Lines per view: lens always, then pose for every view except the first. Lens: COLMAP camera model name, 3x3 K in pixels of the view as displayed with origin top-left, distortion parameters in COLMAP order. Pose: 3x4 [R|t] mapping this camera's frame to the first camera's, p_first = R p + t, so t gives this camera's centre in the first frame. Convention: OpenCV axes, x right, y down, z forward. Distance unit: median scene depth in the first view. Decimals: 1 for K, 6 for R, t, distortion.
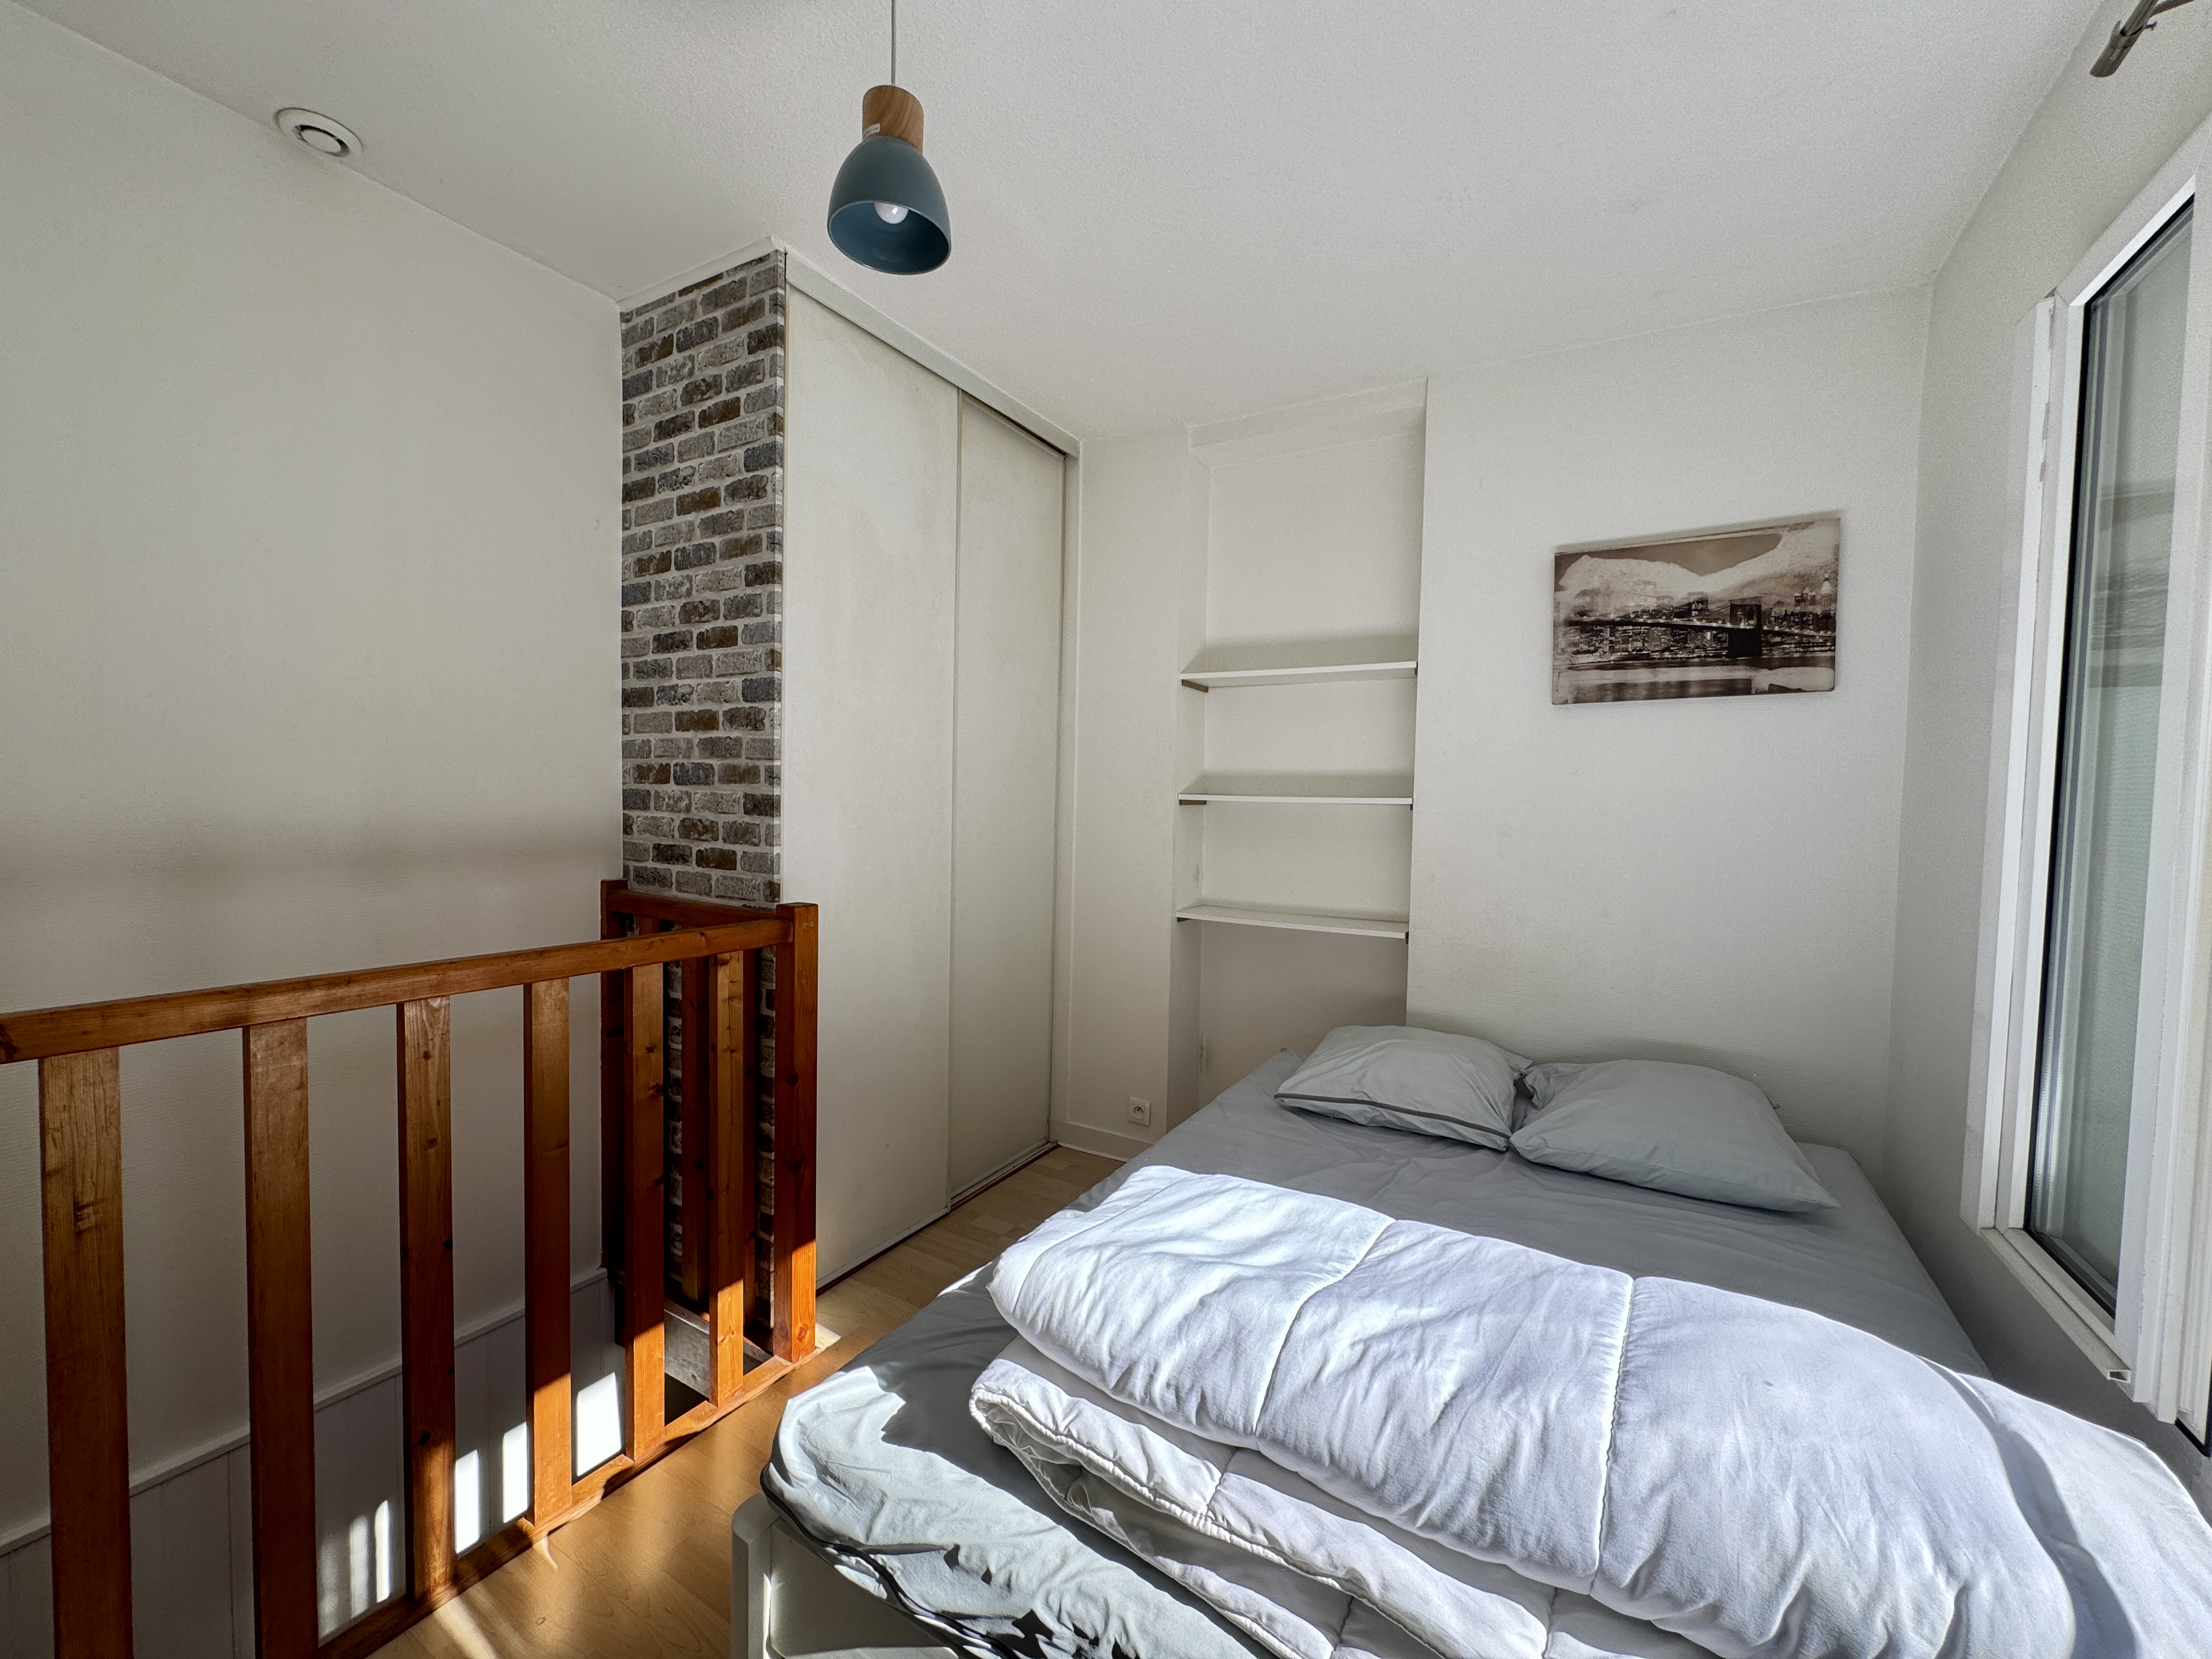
lens RADIAL K [[875.6, 0, 1104.9], [0, 875.6, 829.7], [0, 0, 1]] dist [-0.003550, -0.000049]
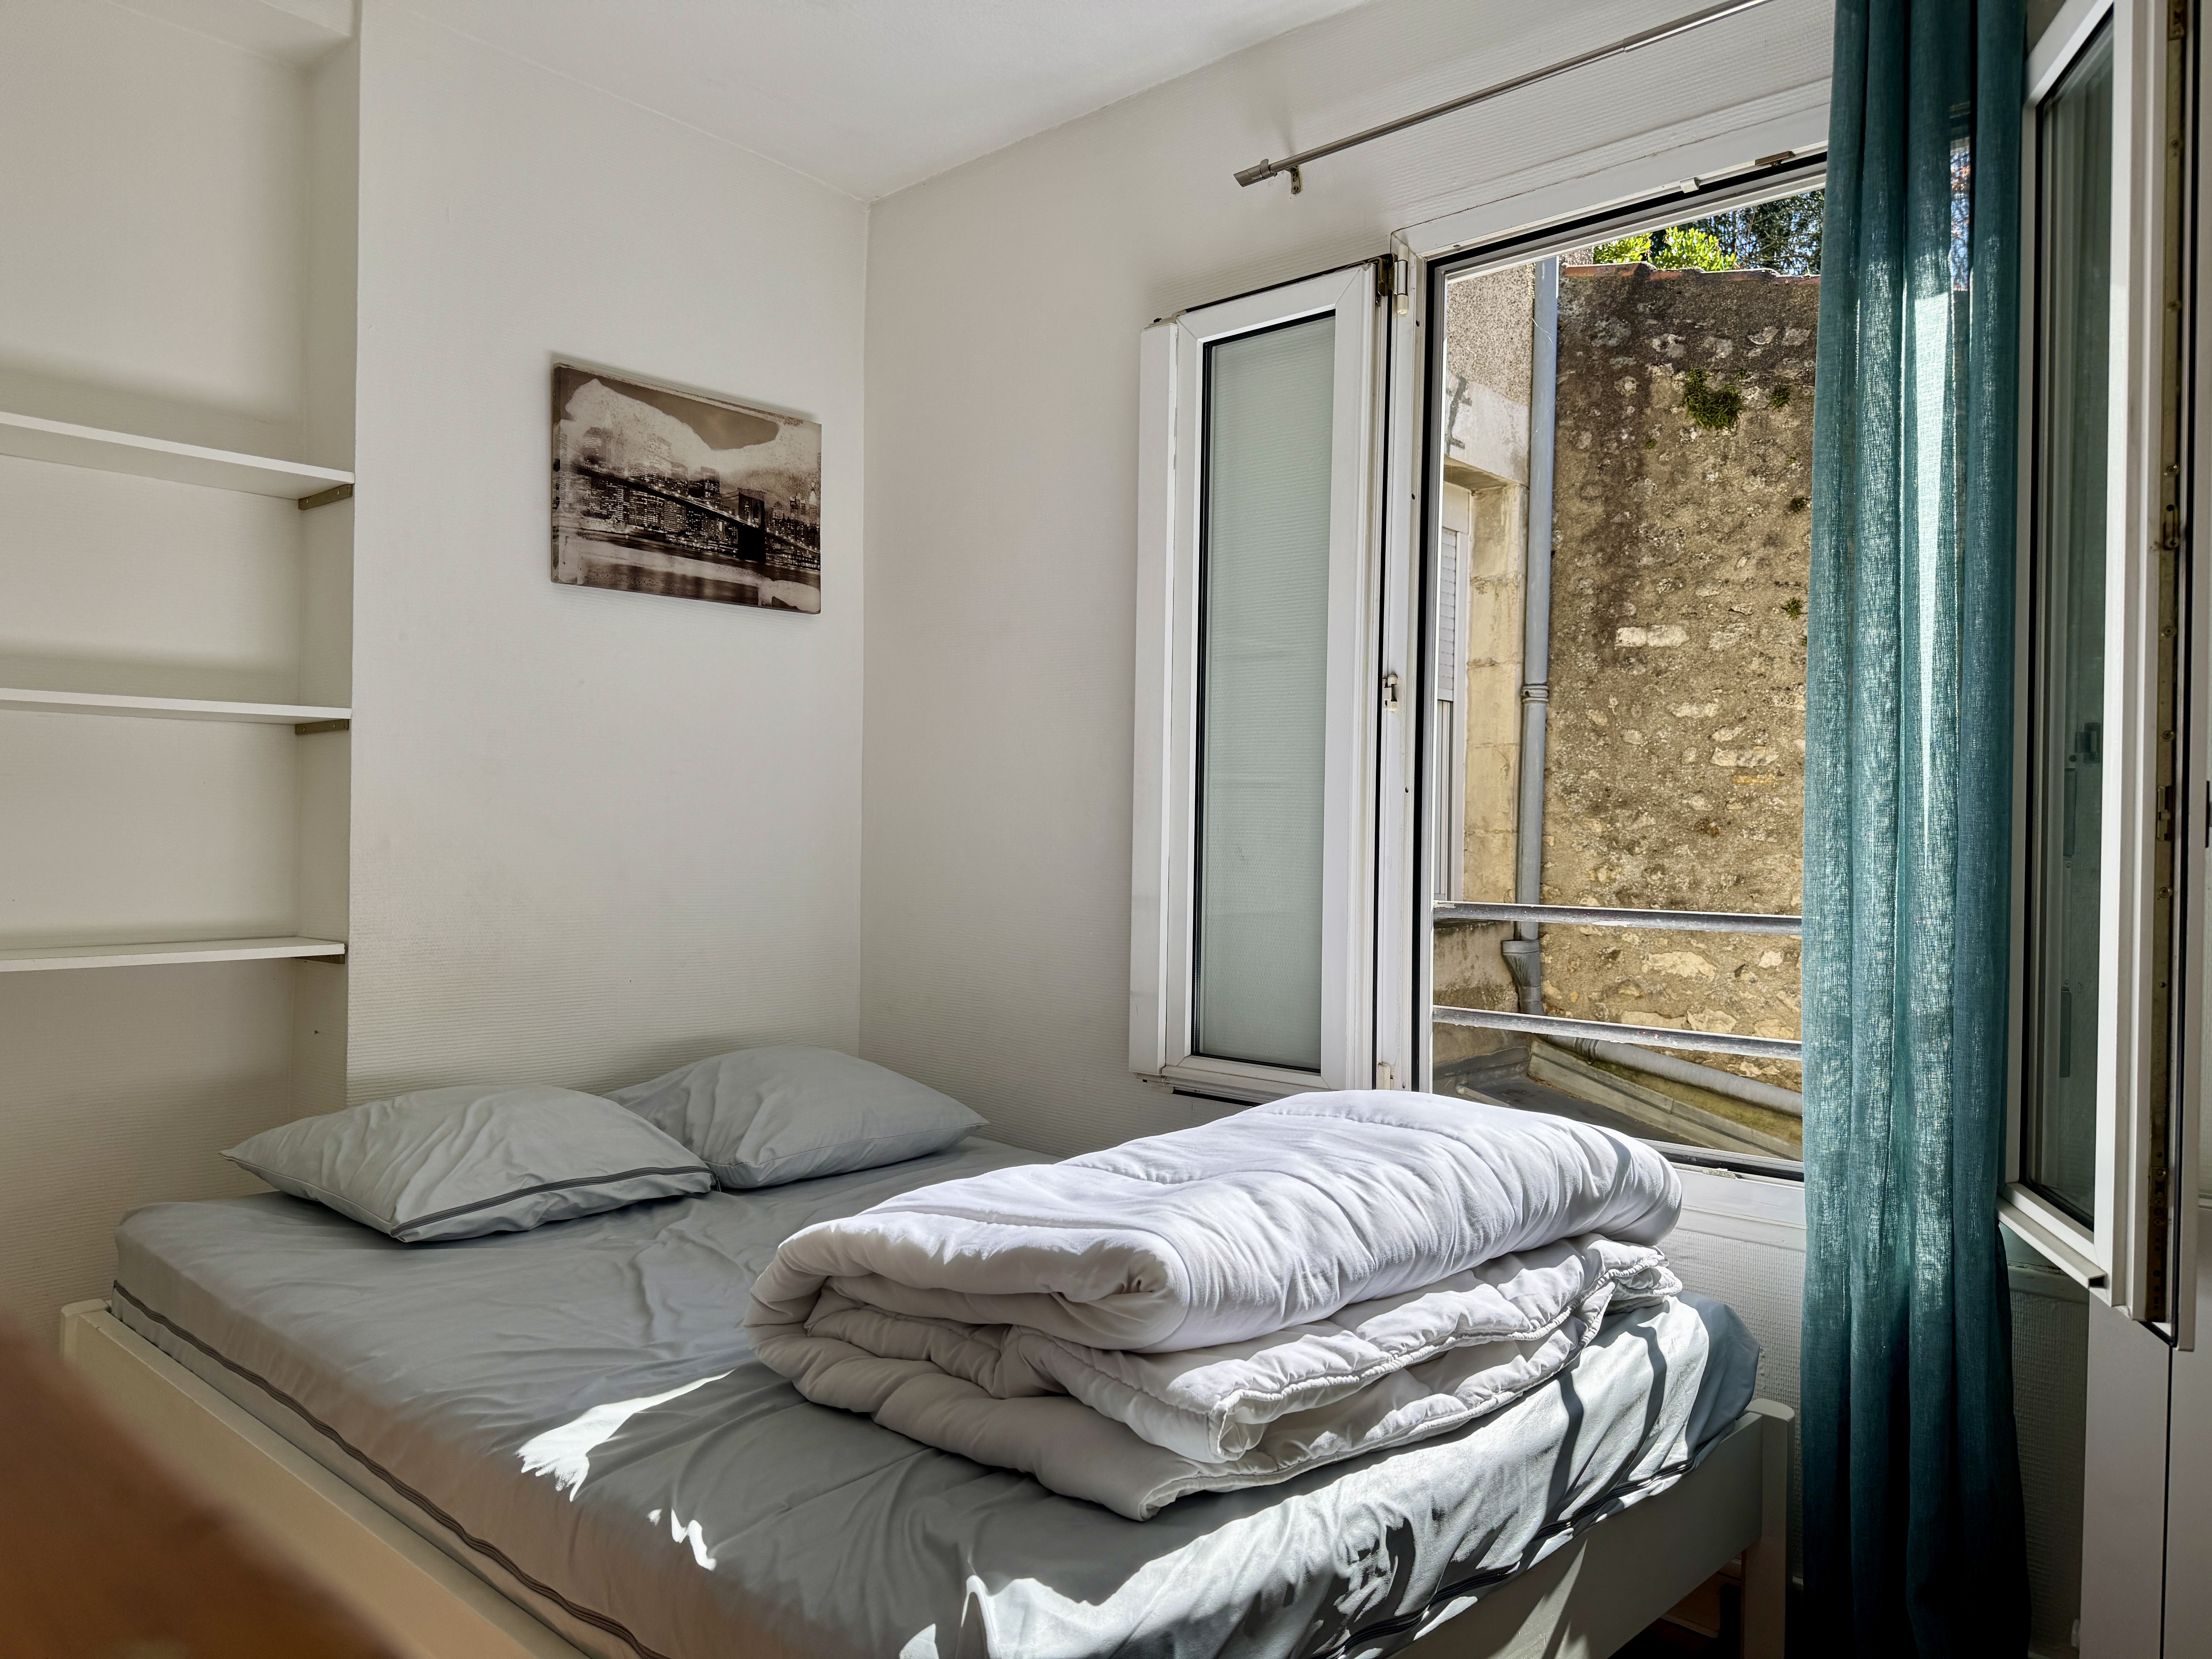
lens RADIAL K [[1548.7, 0, 1108.2], [0, 1548.7, 836.5], [0, 0, 1]] dist [0.009297, 0.000352]
pose [[0.209158, -0.011236, 0.977817, -0.643538], [0.028202, 0.999587, 0.005454, 0.067658], [-0.977475, 0.026435, 0.209389, 0.358836]]
